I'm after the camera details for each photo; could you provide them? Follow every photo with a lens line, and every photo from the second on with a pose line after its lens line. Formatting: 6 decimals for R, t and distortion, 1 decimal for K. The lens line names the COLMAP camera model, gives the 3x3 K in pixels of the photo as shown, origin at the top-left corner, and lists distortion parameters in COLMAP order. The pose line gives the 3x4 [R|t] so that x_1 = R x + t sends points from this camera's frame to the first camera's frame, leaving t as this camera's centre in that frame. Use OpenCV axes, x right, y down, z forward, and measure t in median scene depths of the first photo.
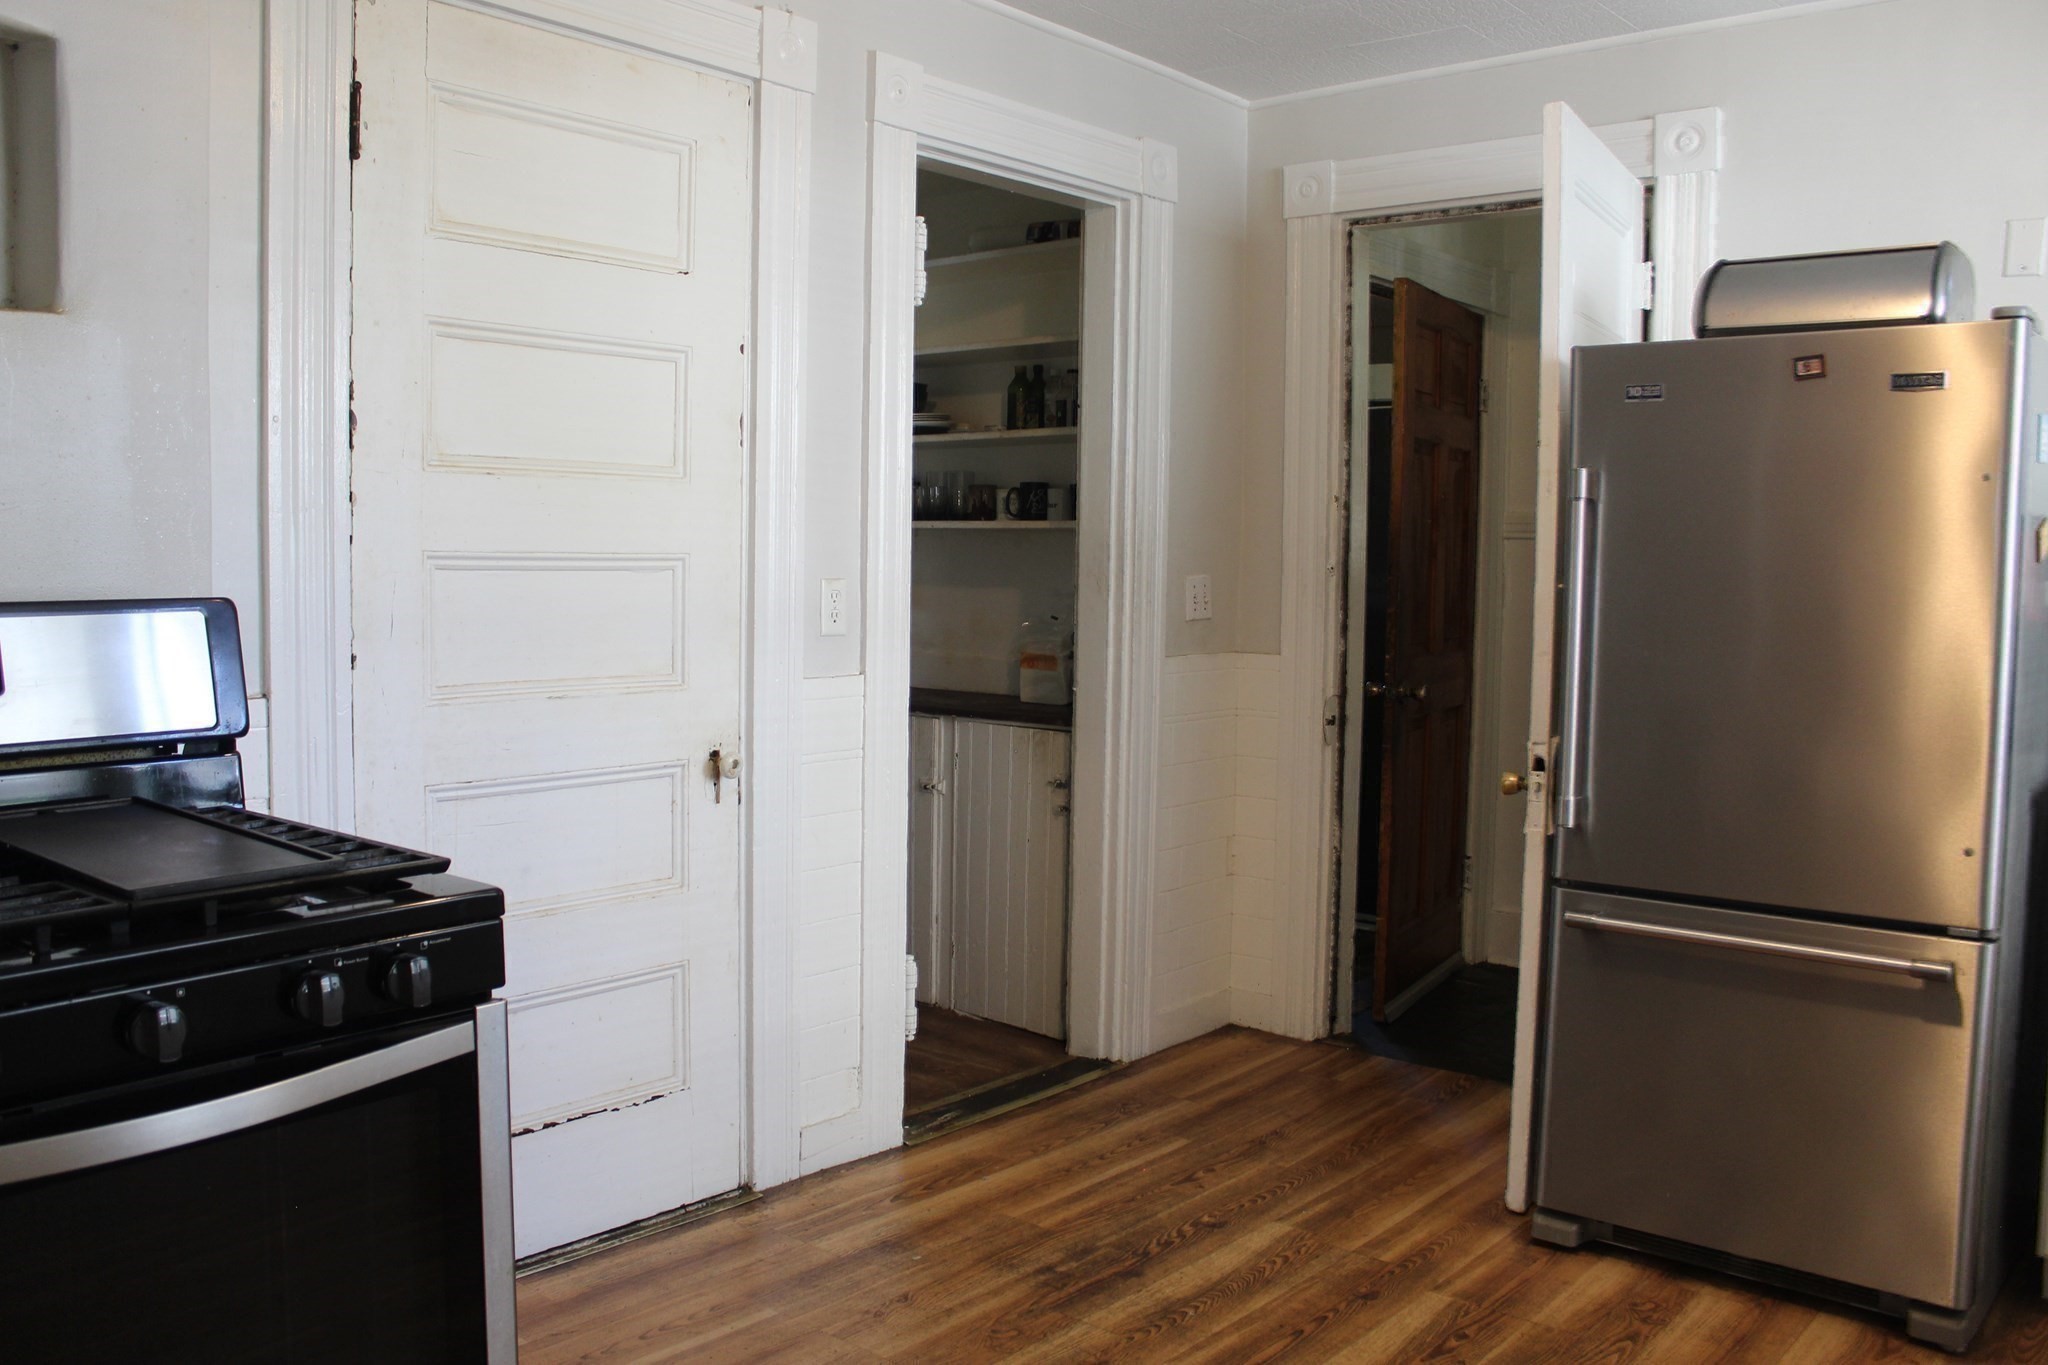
lens RADIAL K [[1737.2, 0, 1068.0], [0, 1737.2, 676.1], [0, 0, 1]] dist [-0.148920, 0.159214]
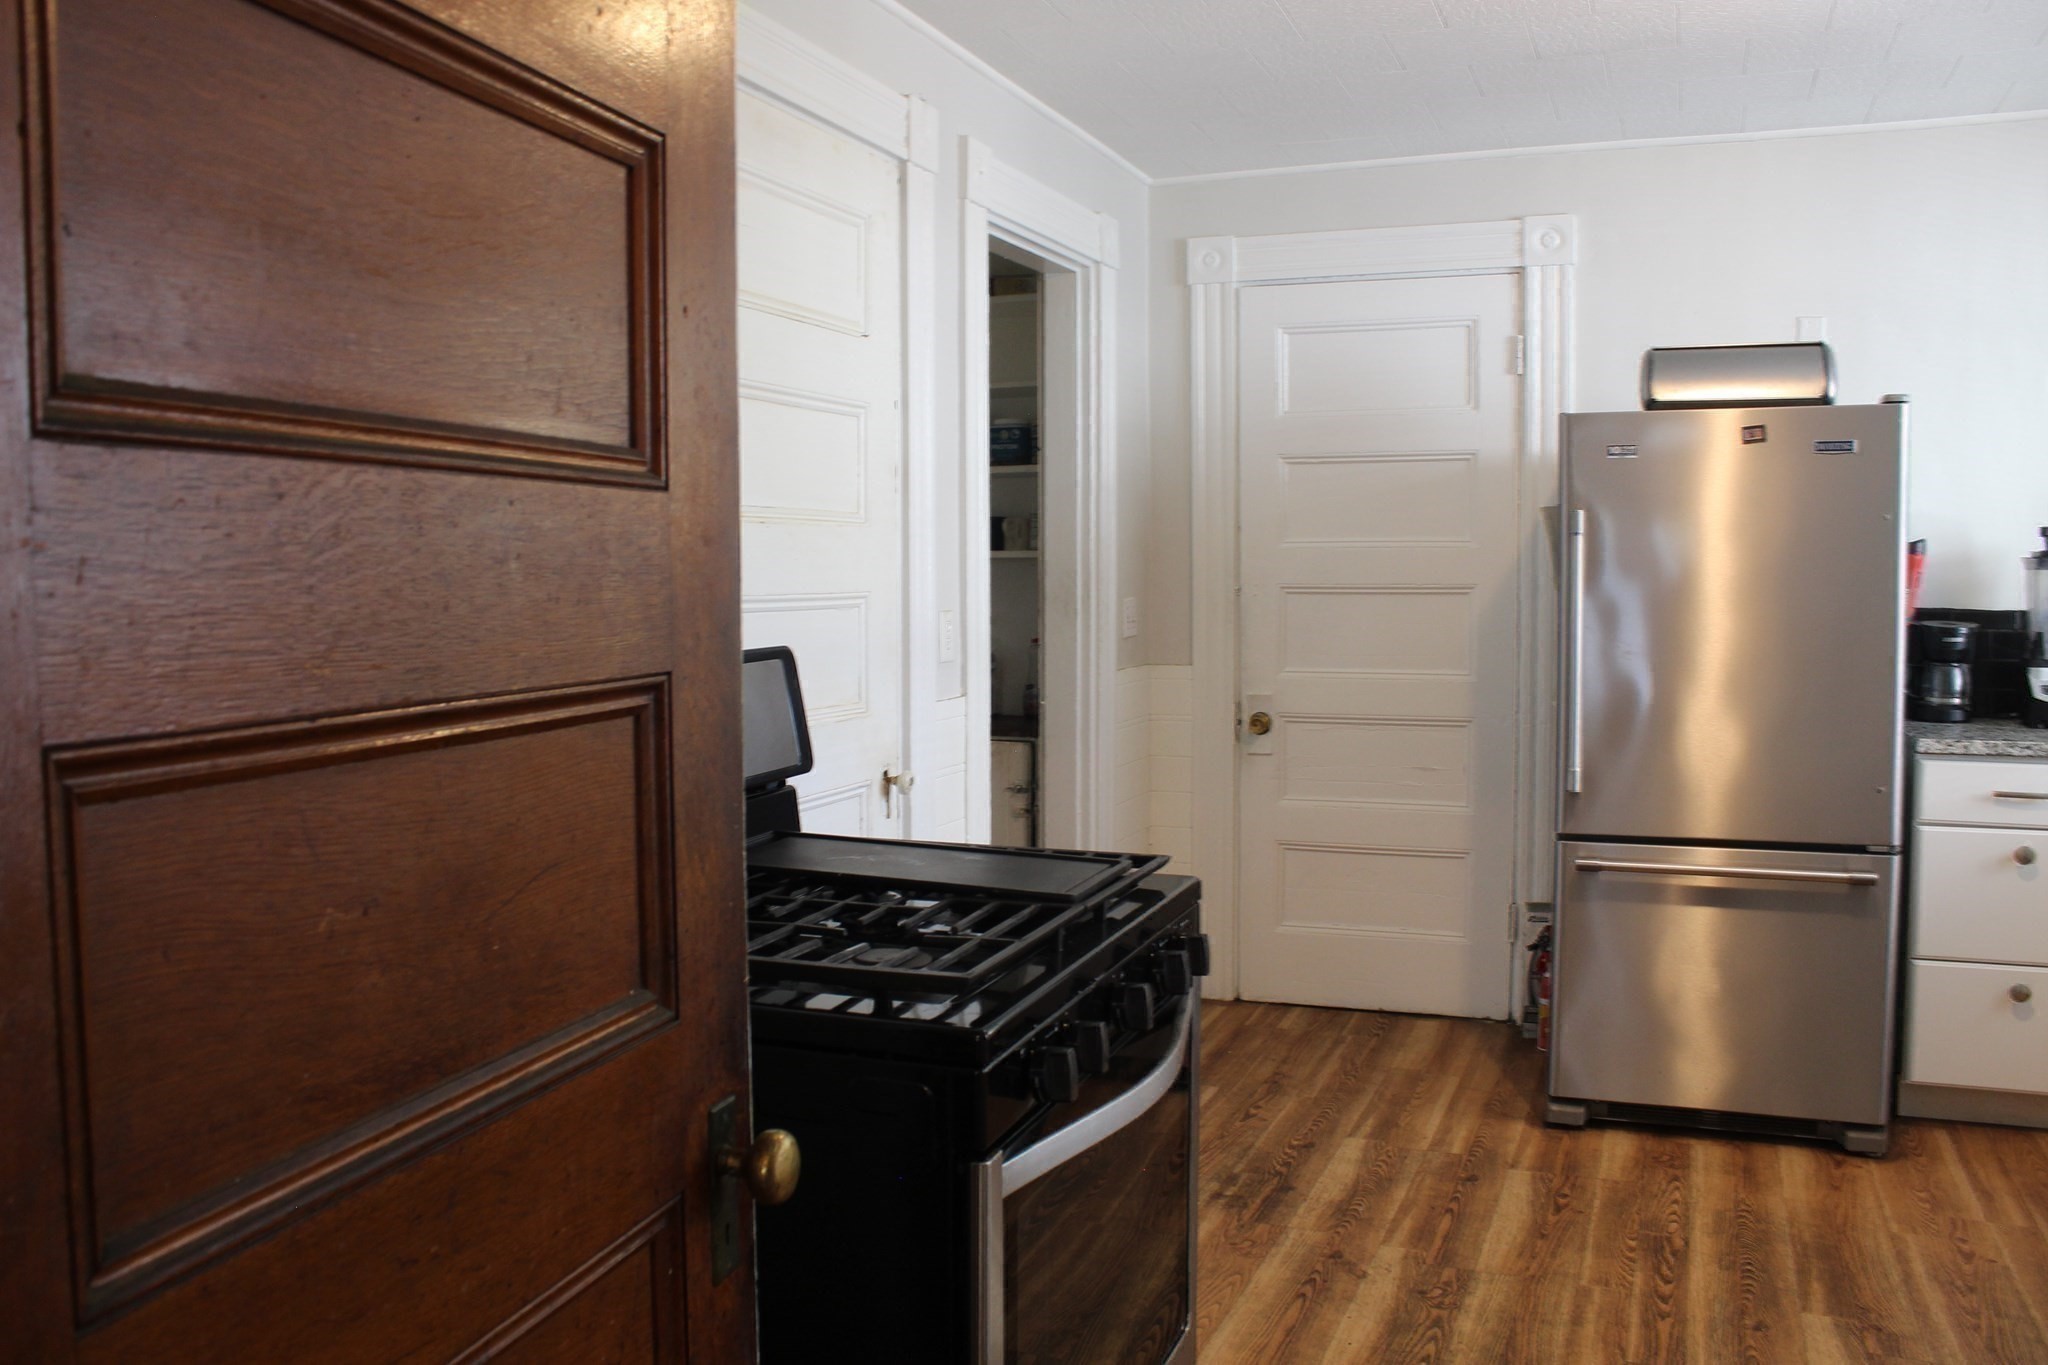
lens RADIAL K [[1739.3, 0, 1024.0], [0, 1739.3, 682.5], [0, 0, 1]] dist [-0.171136, 0.177557]
pose [[0.951554, -0.038395, 0.305077, -0.462265], [0.038886, 0.999234, 0.004468, -0.014408], [-0.305014, 0.007612, 0.952317, -0.077799]]
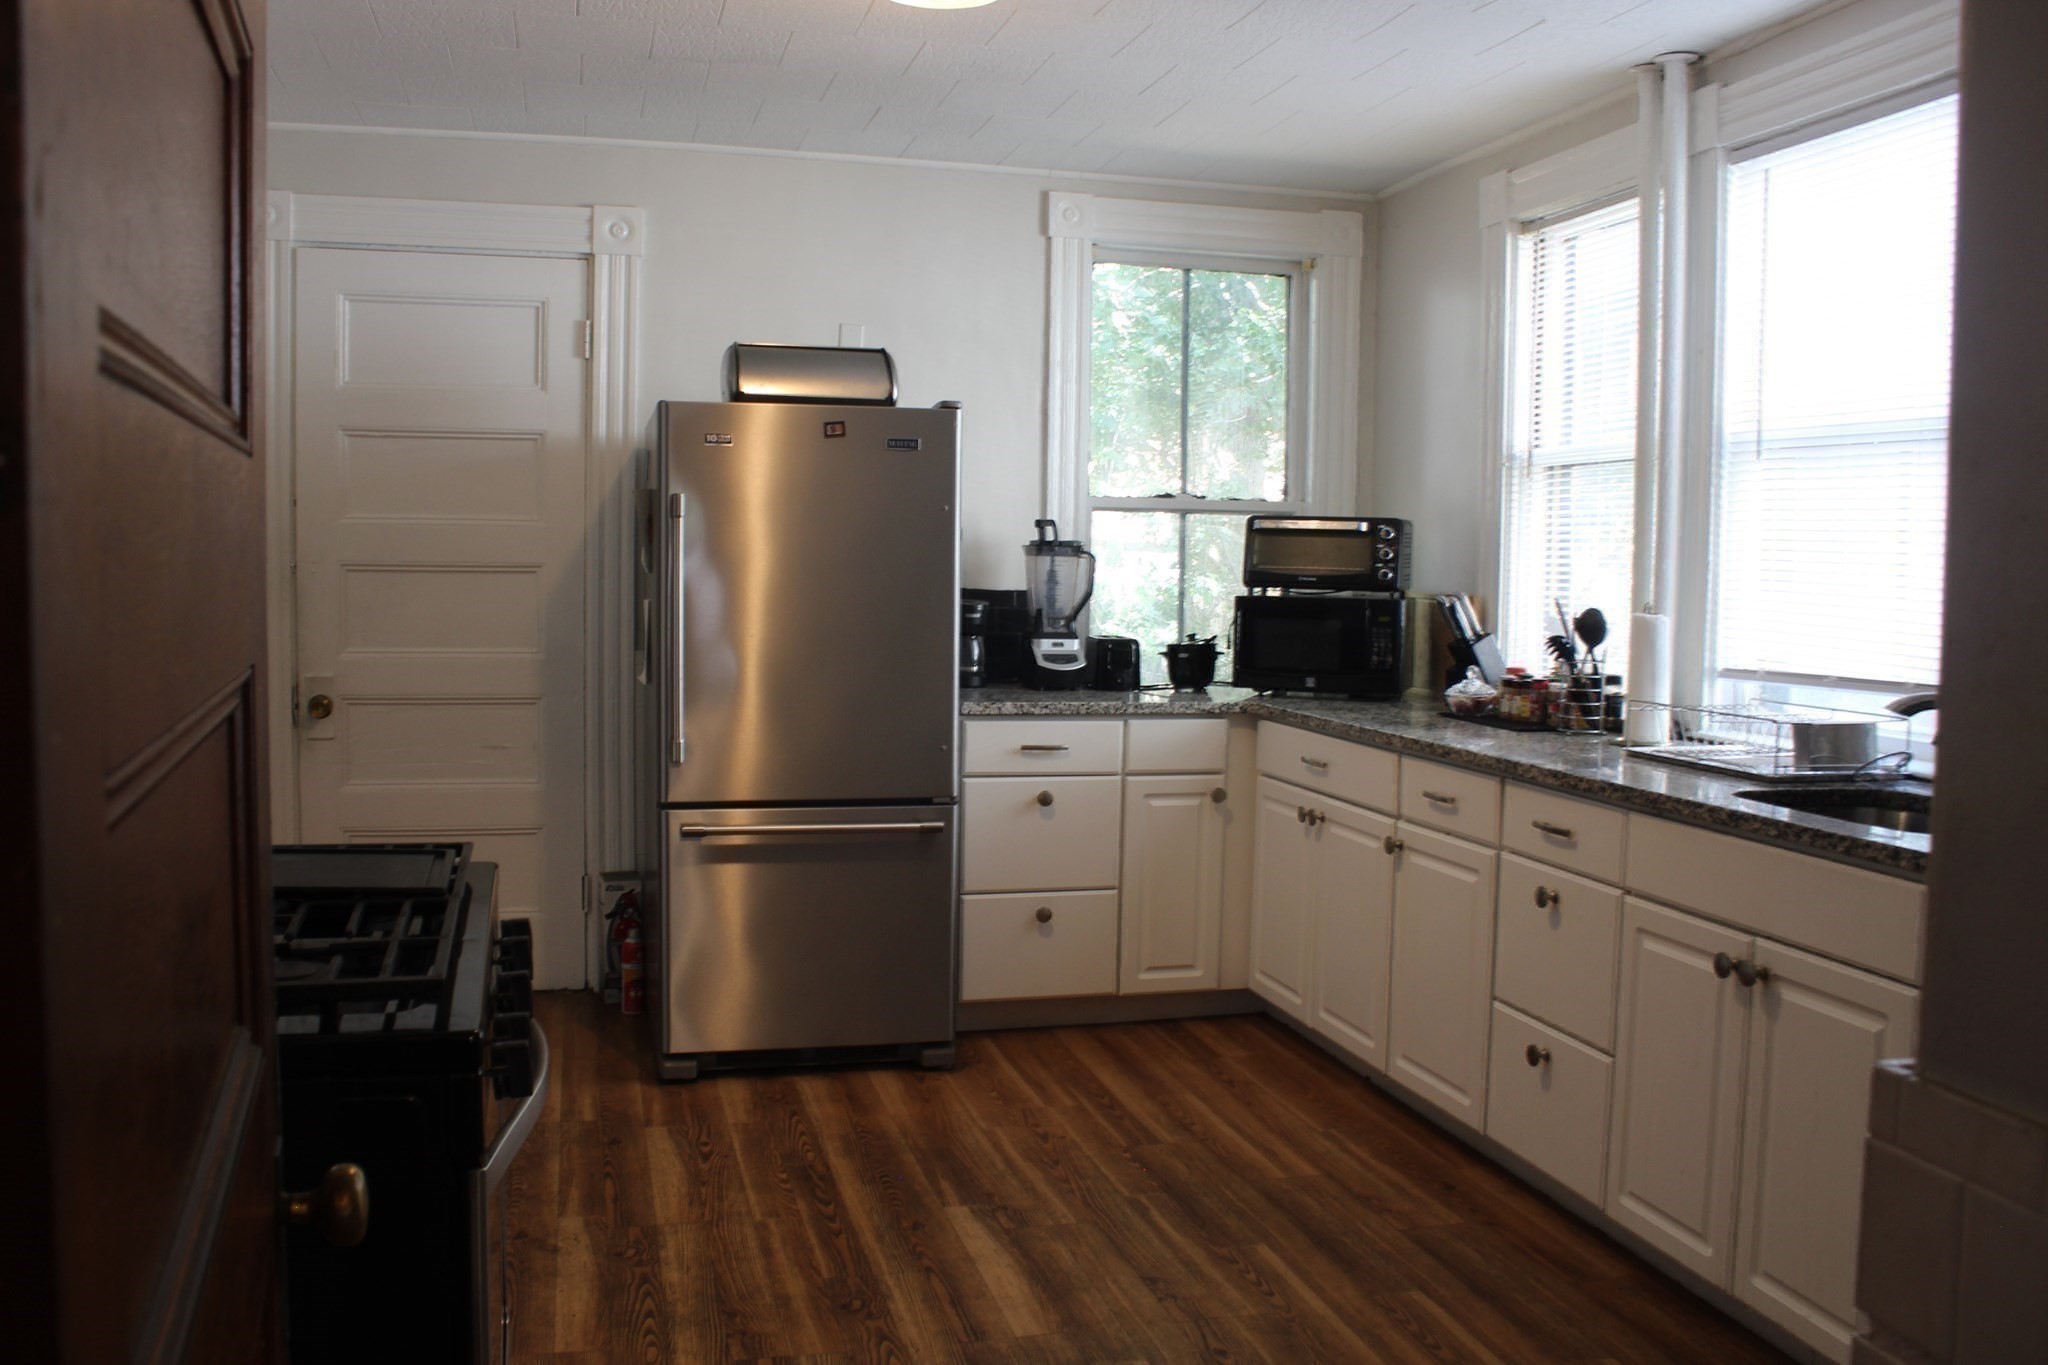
lens RADIAL K [[1739.3, 0, 1024.0], [0, 1739.3, 682.5], [0, 0, 1]] dist [-0.171136, 0.177557]
pose [[0.587396, -0.064522, 0.806724, -0.607836], [0.044769, 0.997881, 0.047213, -0.025285], [-0.808061, 0.008383, 0.589040, -0.006379]]
